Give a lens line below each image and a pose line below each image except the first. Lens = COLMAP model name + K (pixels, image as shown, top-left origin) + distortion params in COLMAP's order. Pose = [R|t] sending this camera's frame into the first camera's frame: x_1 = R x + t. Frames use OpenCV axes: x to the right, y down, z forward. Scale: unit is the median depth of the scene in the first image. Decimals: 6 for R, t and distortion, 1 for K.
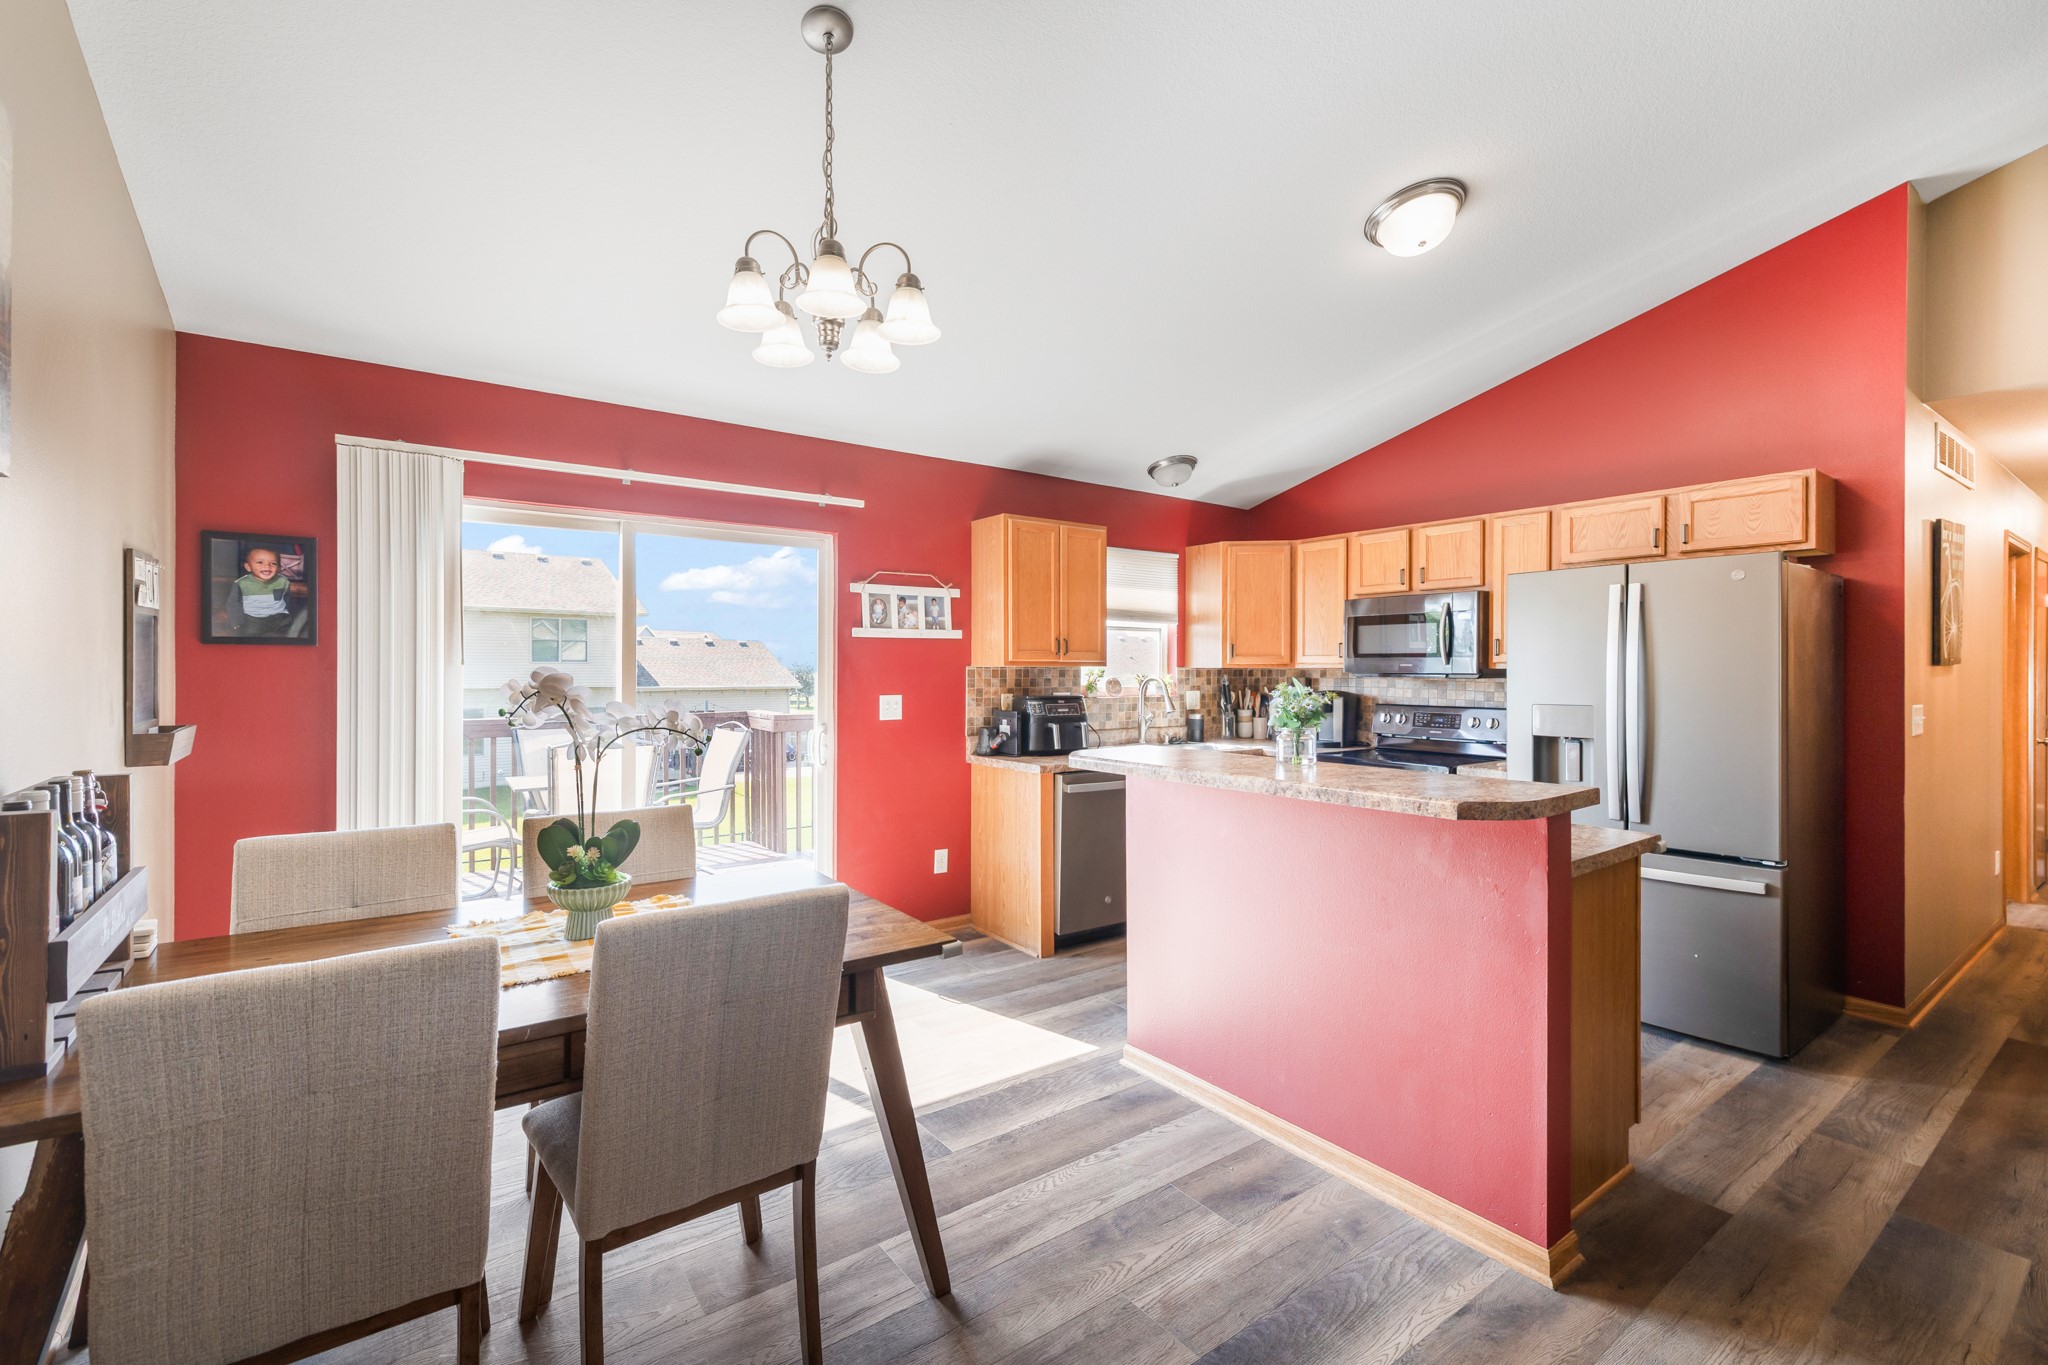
lens RADIAL K [[891.0, 0, 1023.3], [0, 891.0, 672.8], [0, 0, 1]] dist [0.001035, 0.000466]
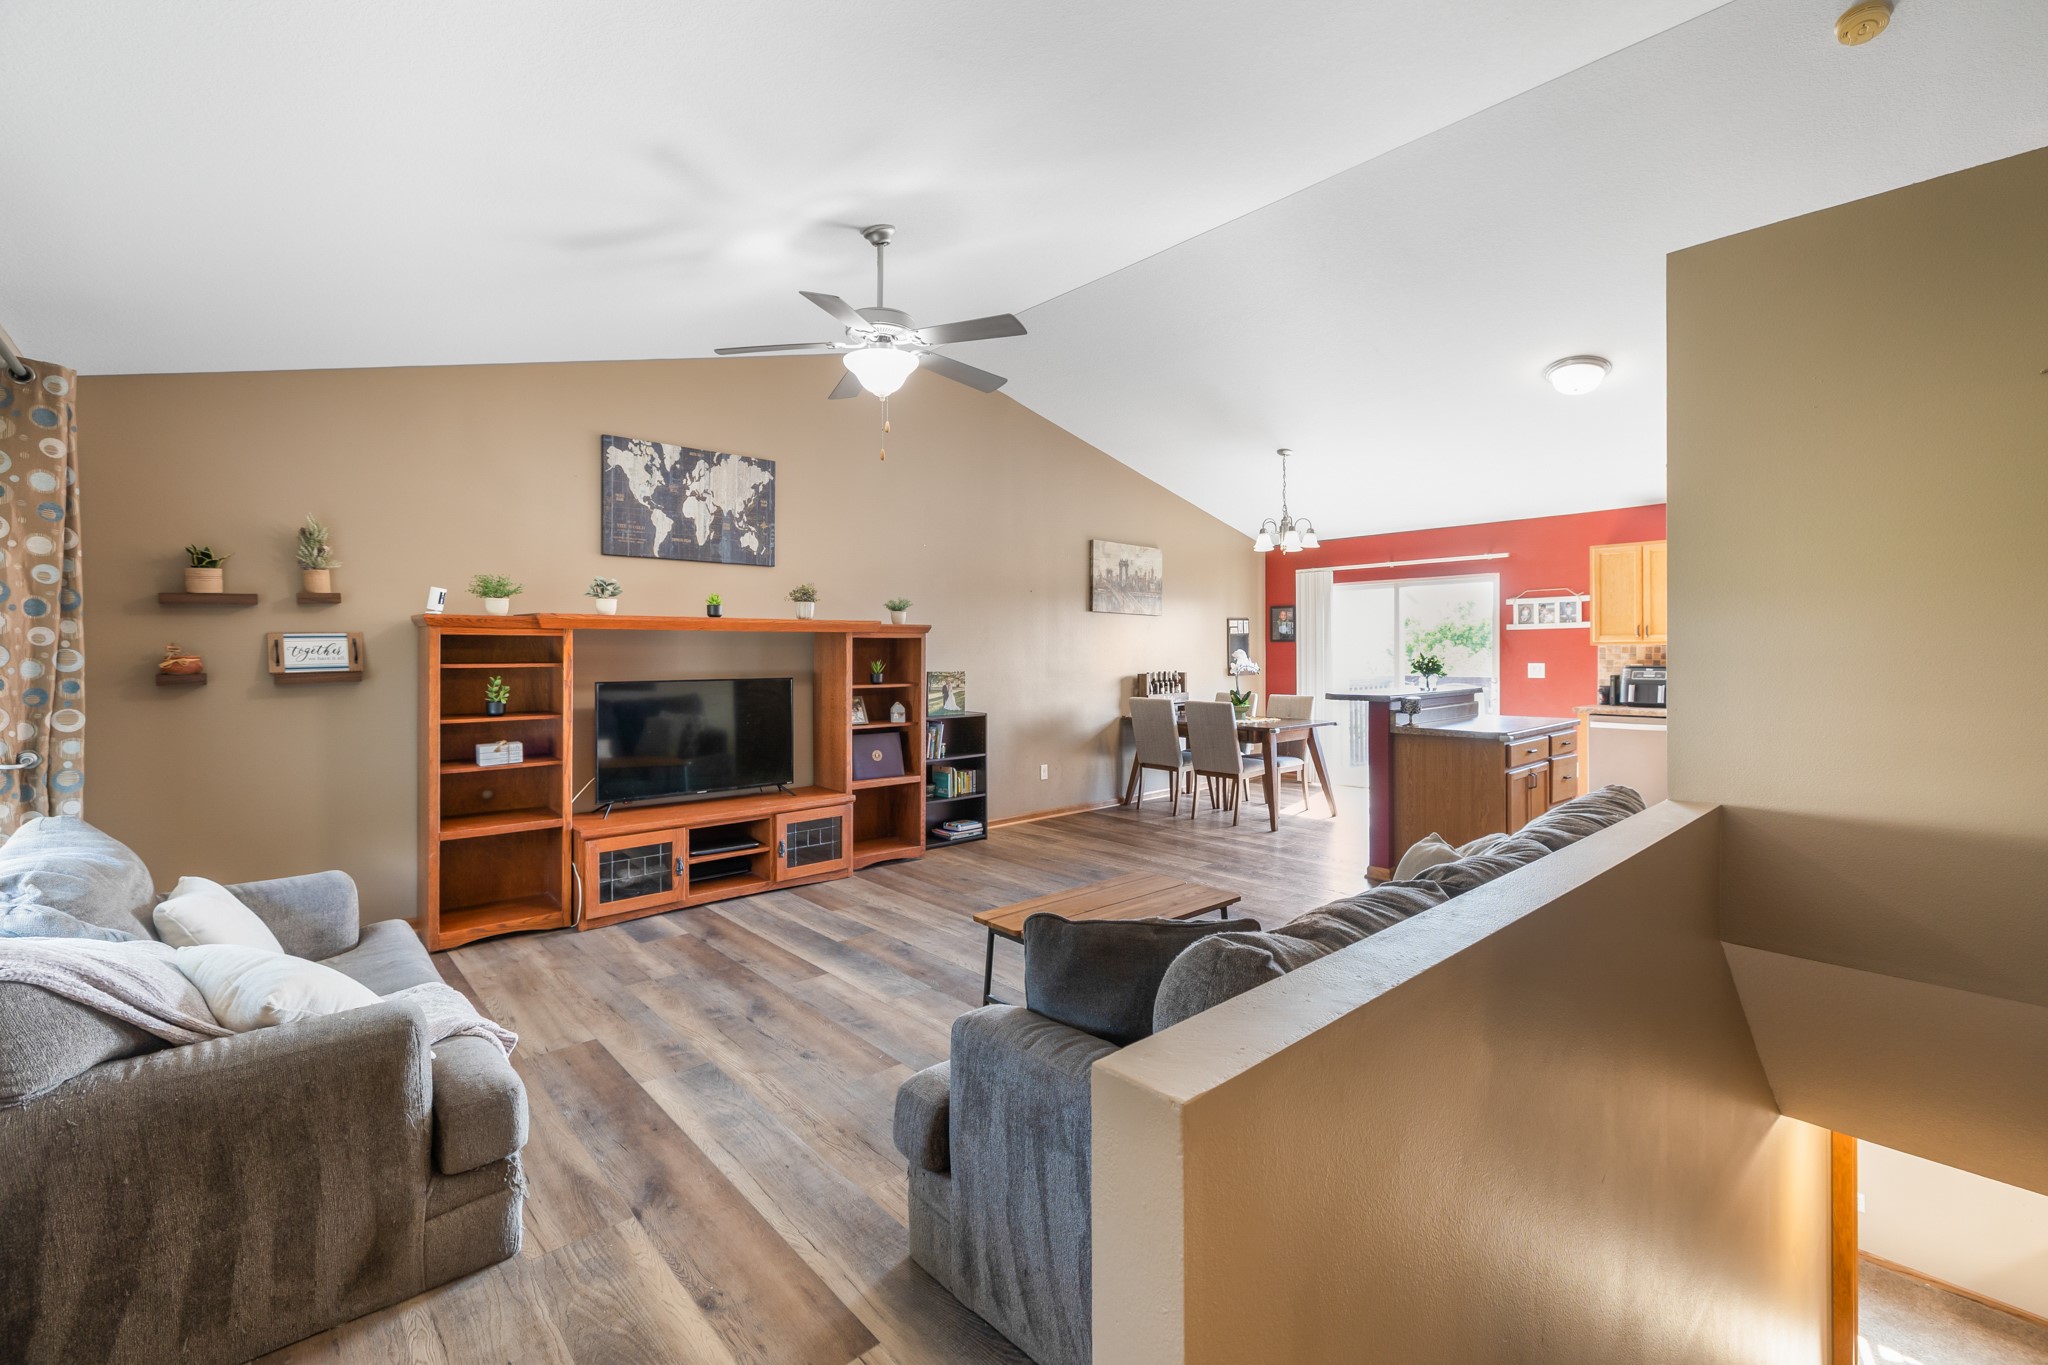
lens RADIAL K [[873.2, 0, 1016.7], [0, 873.2, 654.5], [0, 0, 1]] dist [-0.000084, 0.000064]
pose [[0.092584, 0.000865, -0.995705, 1.365834], [0.002971, 0.999995, 0.001145, 0.003816], [0.995700, -0.003064, 0.092581, -0.128996]]
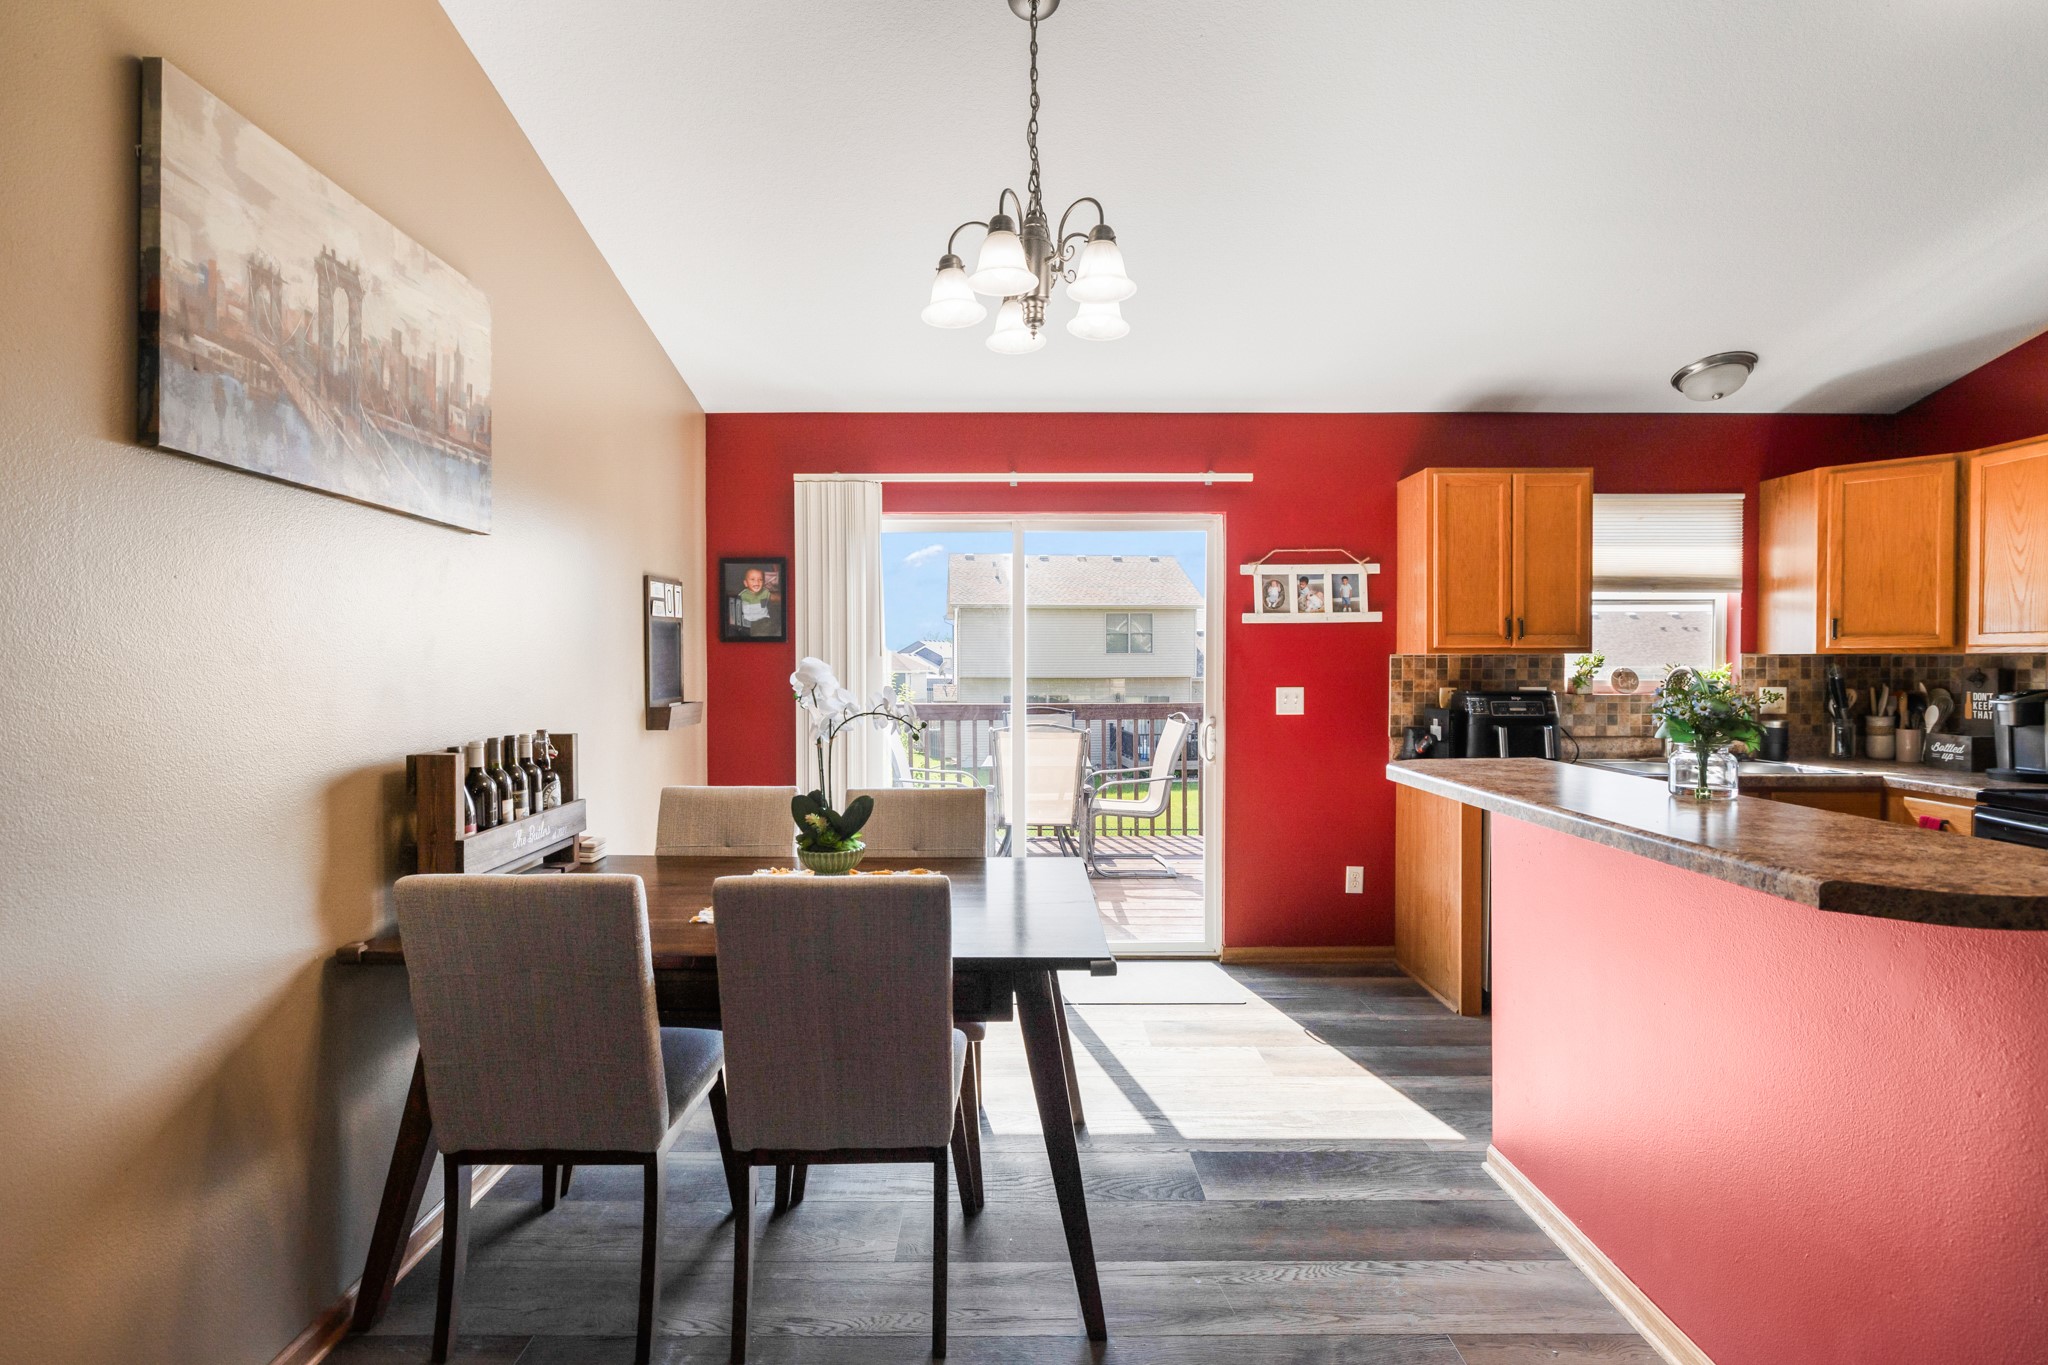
lens RADIAL K [[926.2, 0, 1012.5], [0, 926.2, 678.3], [0, 0, 1]] dist [-0.004755, 0.000768]
pose [[0.807667, 0.007528, -0.589591, 0.169850], [0.002147, 0.999874, 0.015708, 0.000798], [0.589635, -0.013952, 0.807549, 0.081447]]
